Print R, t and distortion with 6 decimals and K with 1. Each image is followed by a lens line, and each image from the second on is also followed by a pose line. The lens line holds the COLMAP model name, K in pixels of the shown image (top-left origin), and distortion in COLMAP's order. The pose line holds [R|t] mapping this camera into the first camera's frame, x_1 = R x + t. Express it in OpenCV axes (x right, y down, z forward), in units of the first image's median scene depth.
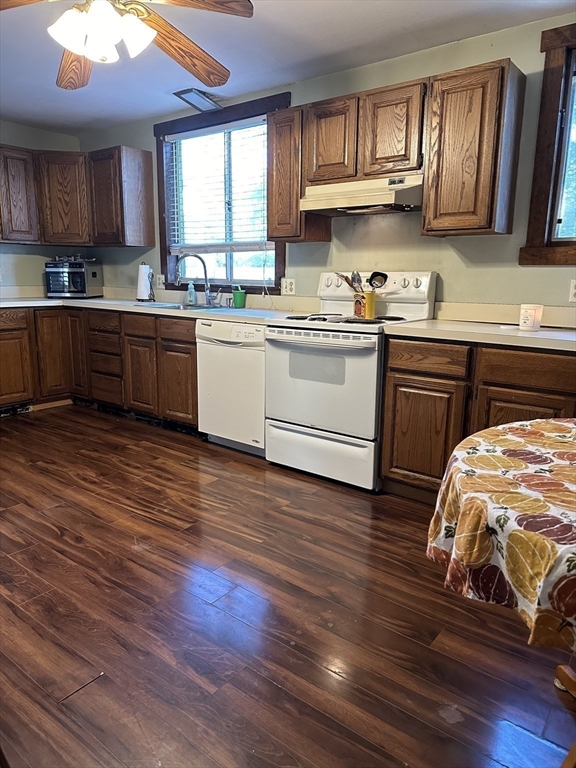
lens RADIAL K [[545.7, 0, 284.6], [0, 545.7, 382.5], [0, 0, 1]] dist [0.106416, -0.142679]
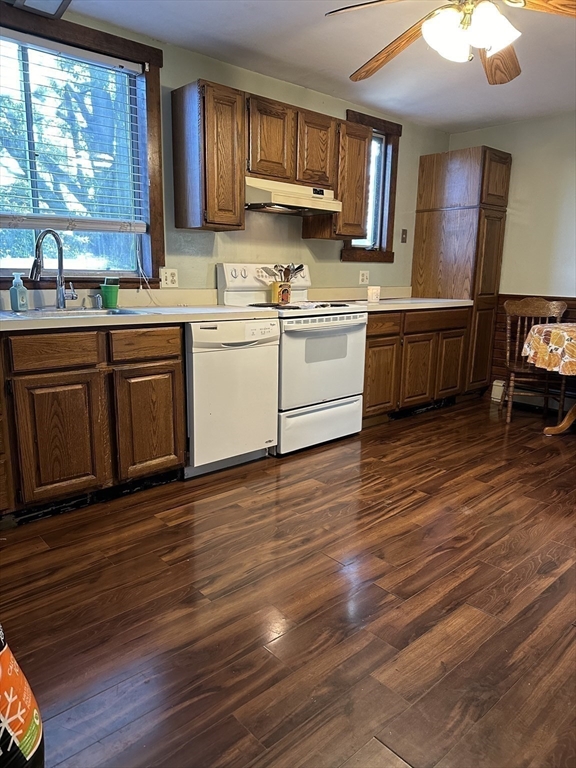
lens RADIAL K [[545.7, 0, 284.6], [0, 545.7, 382.5], [0, 0, 1]] dist [0.106416, -0.142679]
pose [[0.146590, -0.205279, 0.967663, -1.018134], [0.177783, 0.967769, 0.178369, -0.168215], [-0.973090, 0.145887, 0.178361, 0.842717]]
